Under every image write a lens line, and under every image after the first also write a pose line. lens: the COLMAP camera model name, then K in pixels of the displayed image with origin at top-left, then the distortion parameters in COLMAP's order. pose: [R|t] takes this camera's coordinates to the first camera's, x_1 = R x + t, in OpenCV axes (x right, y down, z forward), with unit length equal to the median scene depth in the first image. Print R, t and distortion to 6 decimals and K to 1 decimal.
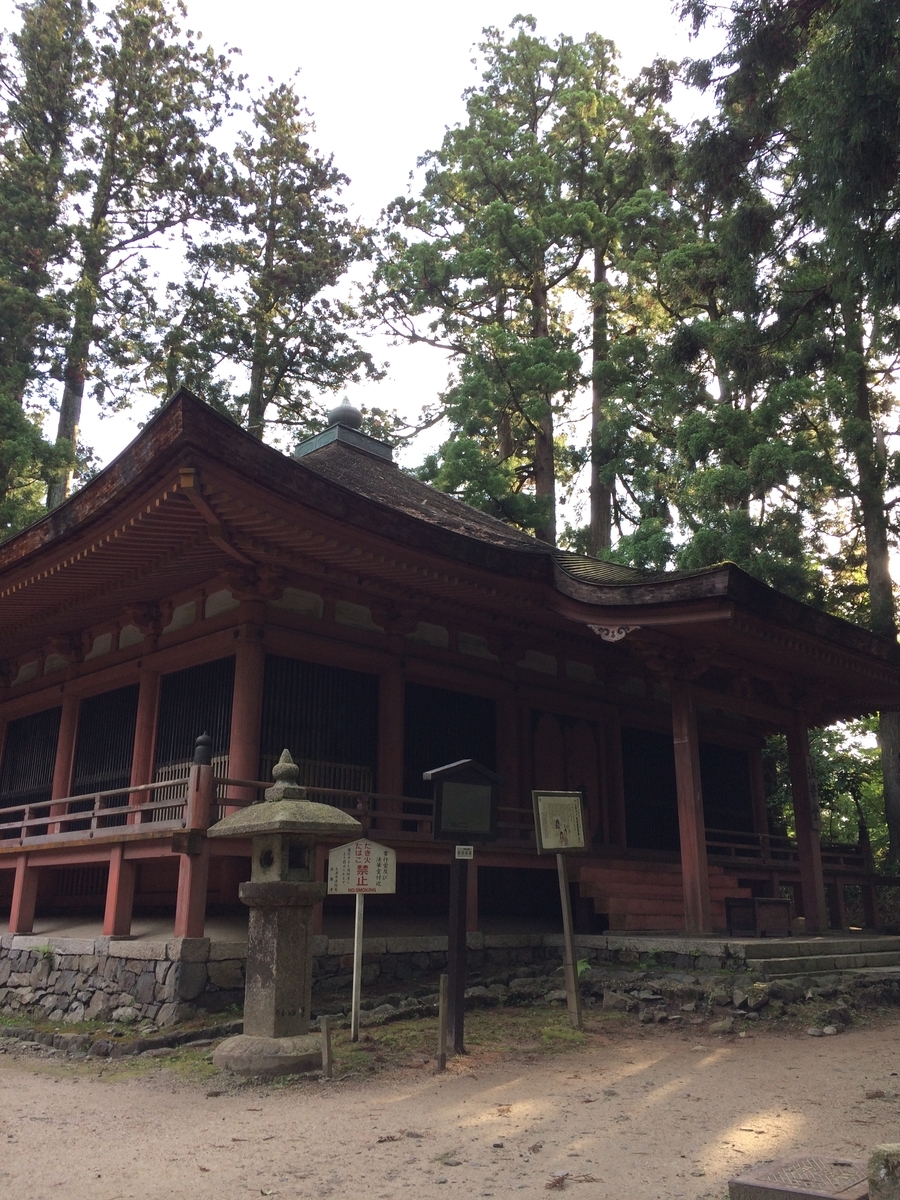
lens RADIAL K [[1014.9, 0, 450.0], [0, 1014.9, 600.0], [0, 0, 1]] dist [0.096580, -0.131490]
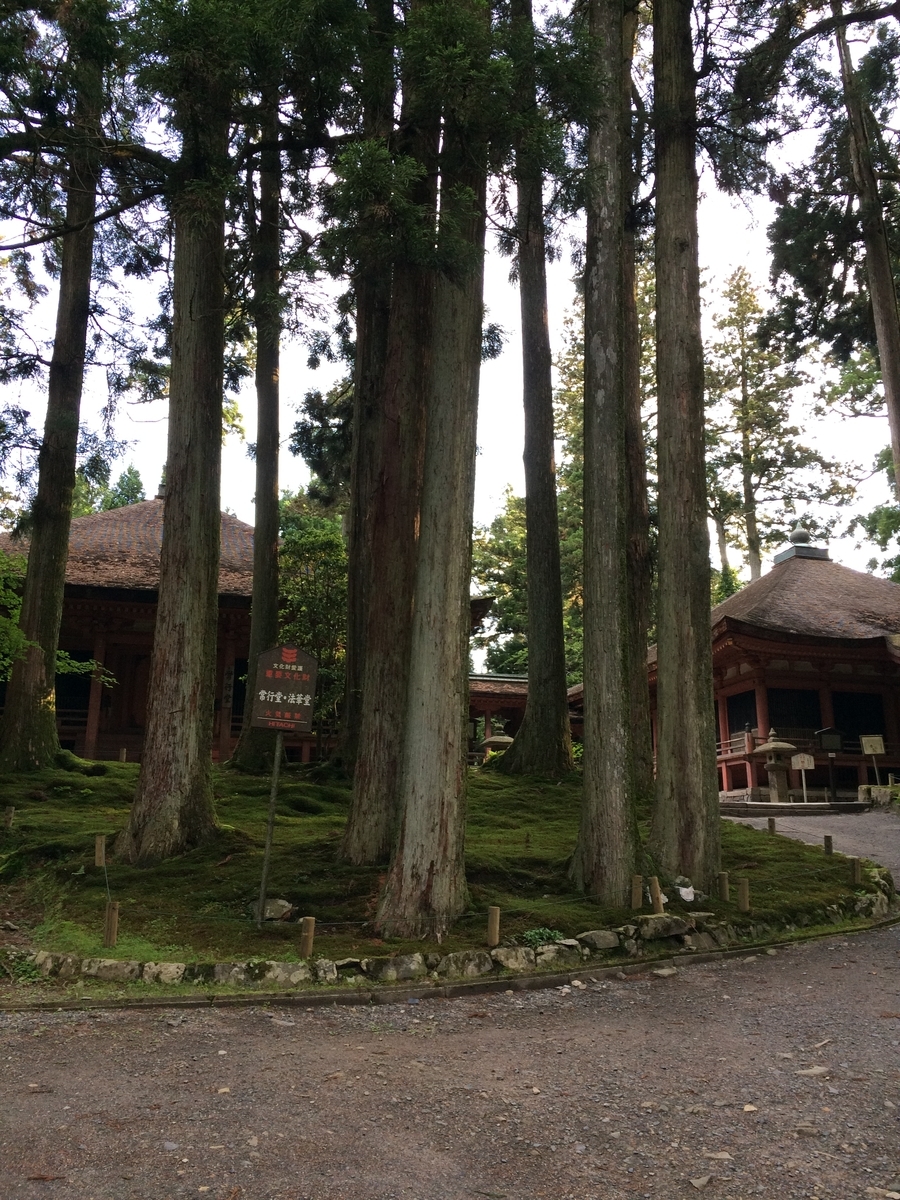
lens RADIAL K [[1014.9, 0, 450.0], [0, 1014.9, 600.0], [0, 0, 1]] dist [0.096580, -0.131490]
pose [[0.869011, -0.123607, -0.479104, 0.103728], [0.142397, 0.989805, 0.002918, -0.076802], [0.473859, -0.070759, 0.877753, -0.434315]]
